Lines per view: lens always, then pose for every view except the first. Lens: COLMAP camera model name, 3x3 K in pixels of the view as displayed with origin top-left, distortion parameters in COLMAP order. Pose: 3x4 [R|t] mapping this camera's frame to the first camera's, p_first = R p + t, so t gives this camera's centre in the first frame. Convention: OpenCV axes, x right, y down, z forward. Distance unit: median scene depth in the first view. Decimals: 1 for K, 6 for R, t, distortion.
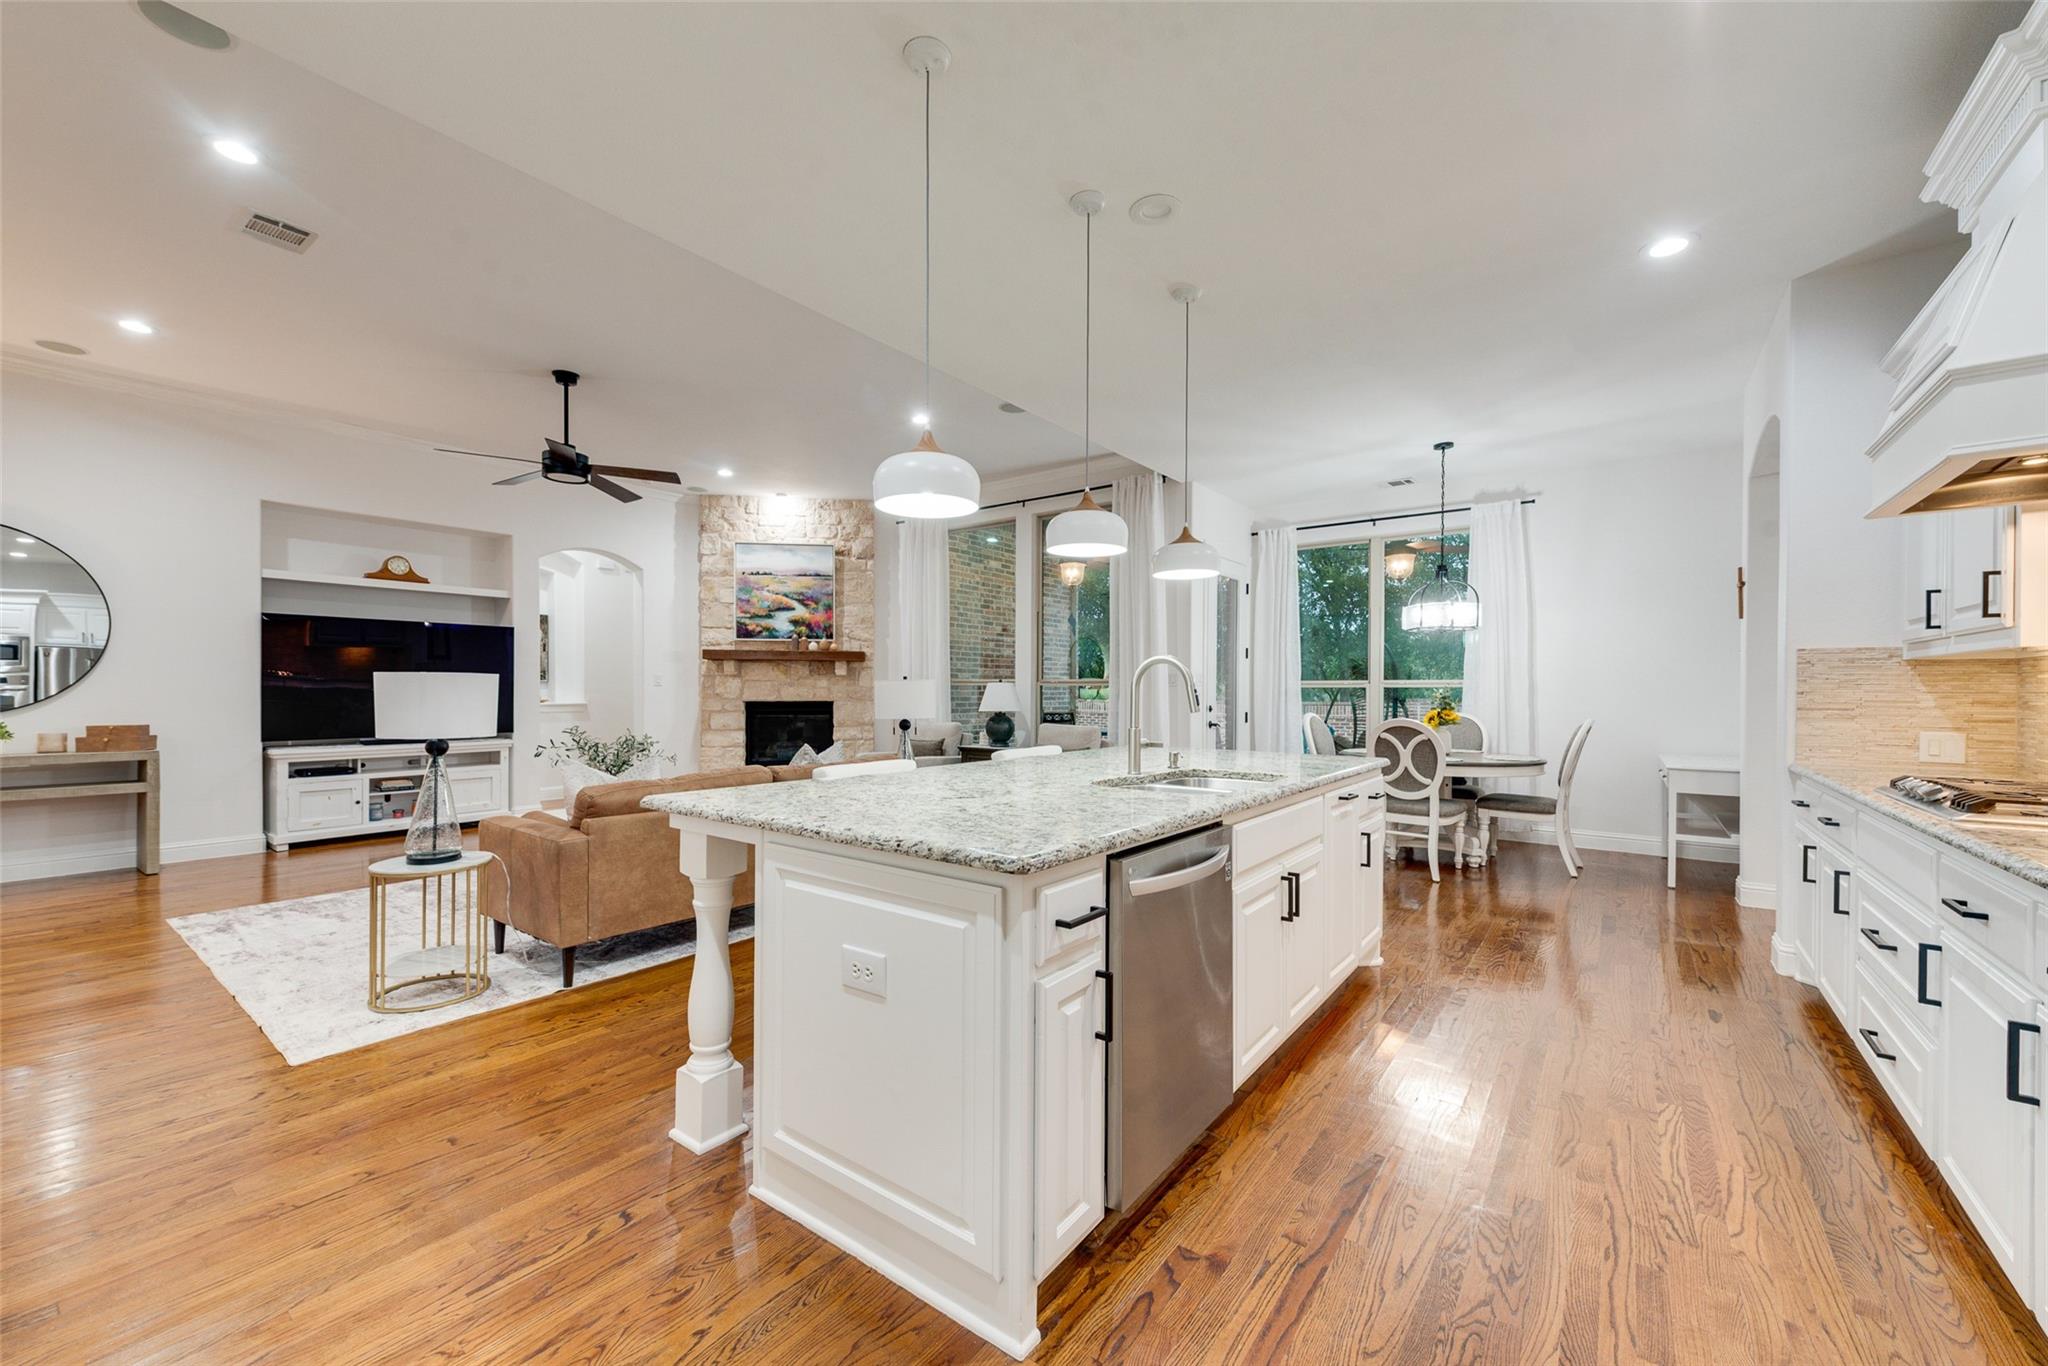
lens RADIAL K [[805.9, 0, 1026.8], [0, 805.9, 692.0], [0, 0, 1]] dist [-0.000945, -0.000115]
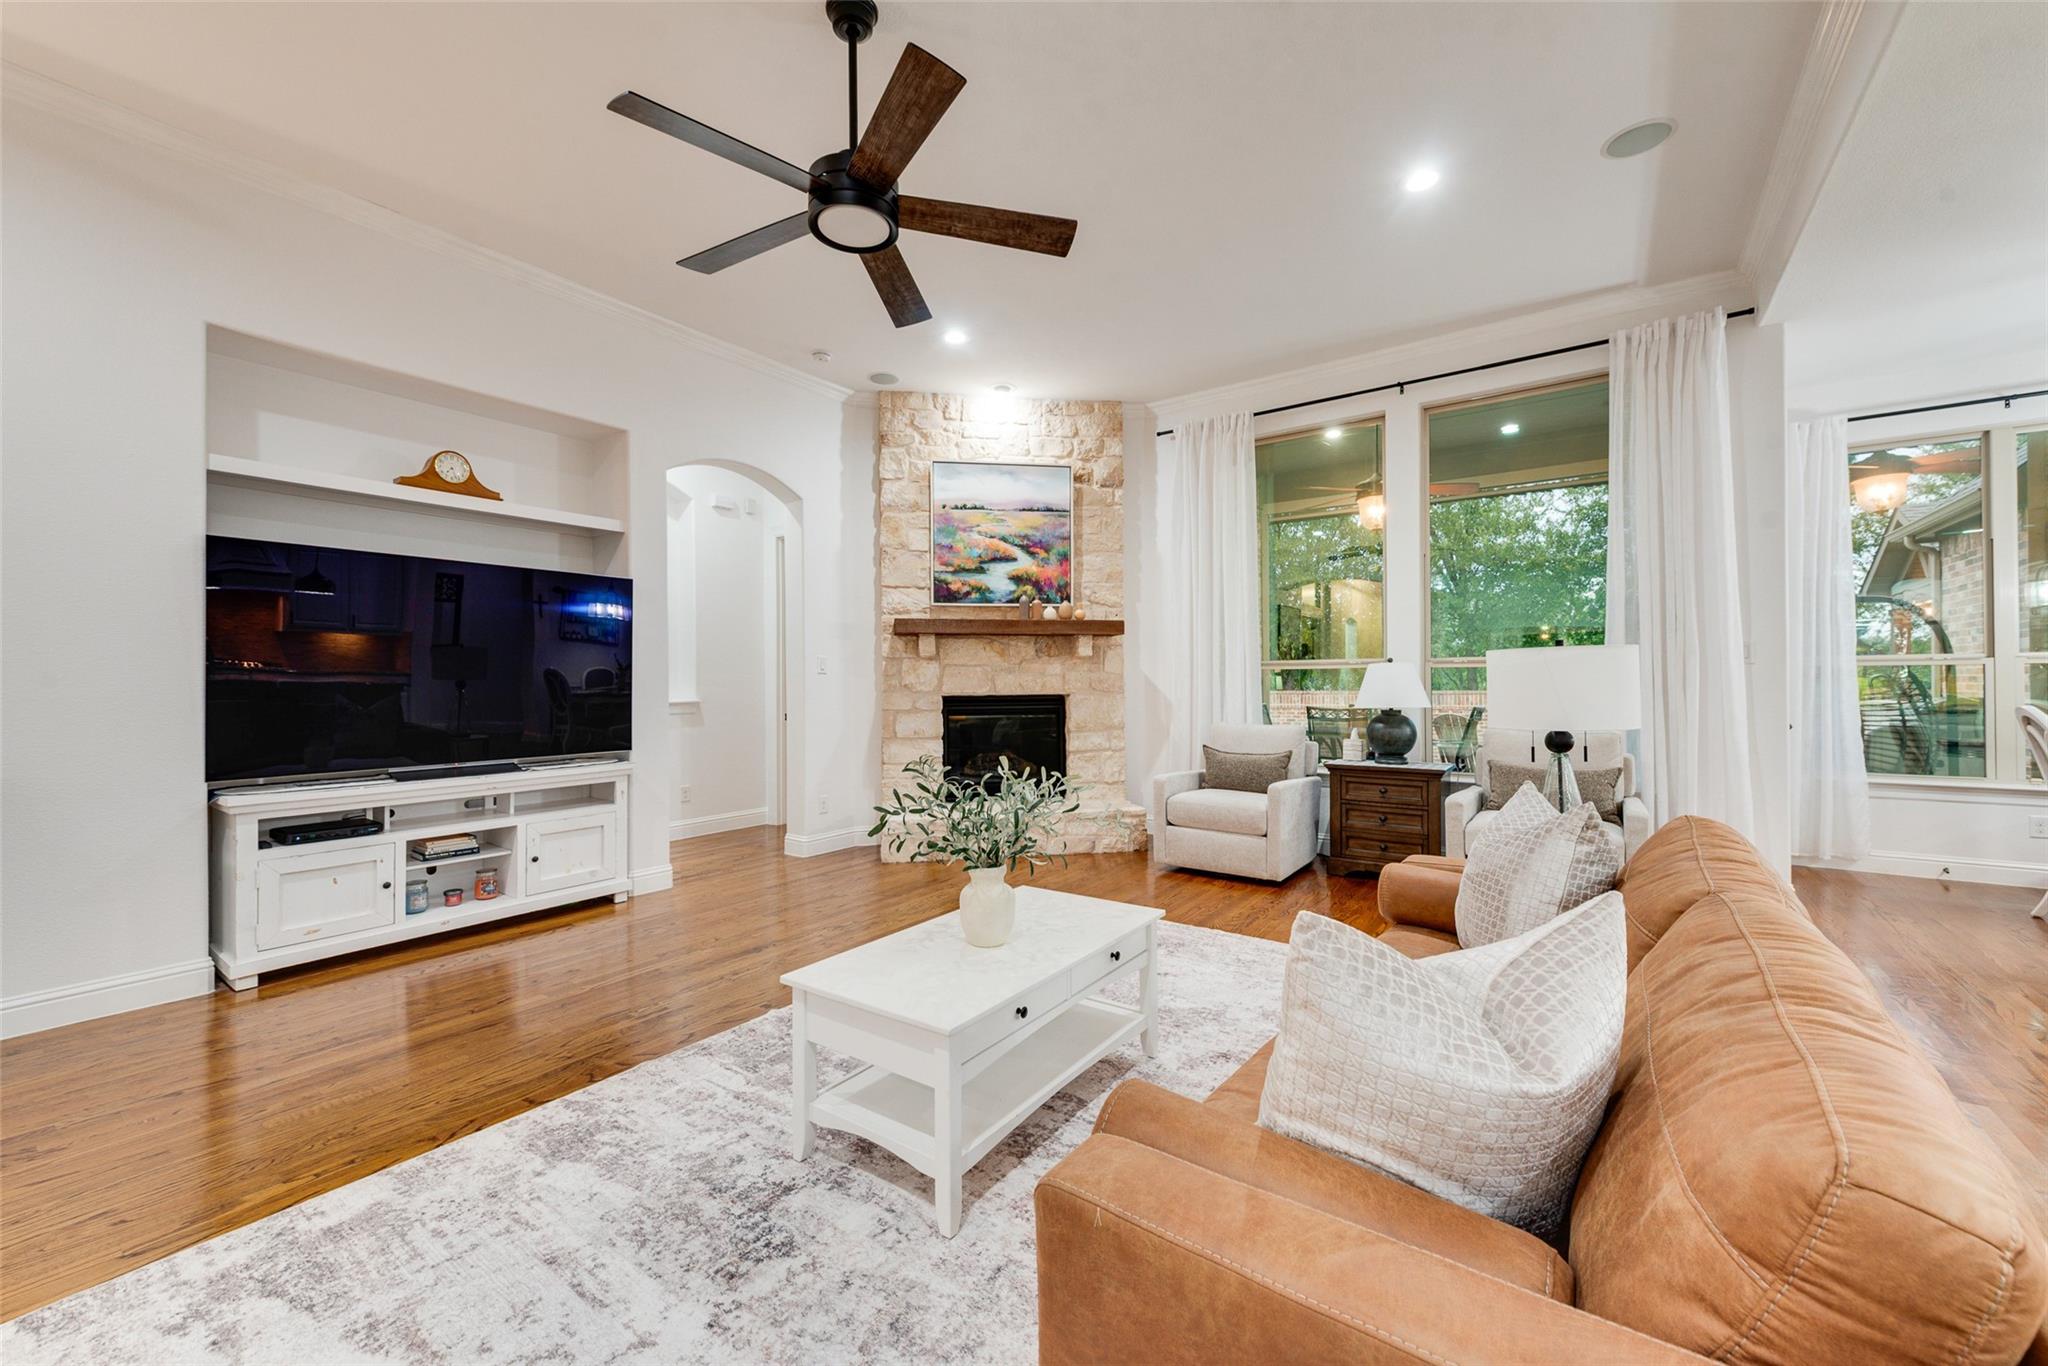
lens RADIAL K [[802.7, 0, 1020.2], [0, 802.7, 675.7], [0, 0, 1]] dist [0.002250, 0.000036]
pose [[0.999799, -0.009241, 0.017777, -0.299990], [0.009431, 0.999899, -0.010623, 0.002430], [-0.017677, 0.010789, 0.999786, 0.326017]]
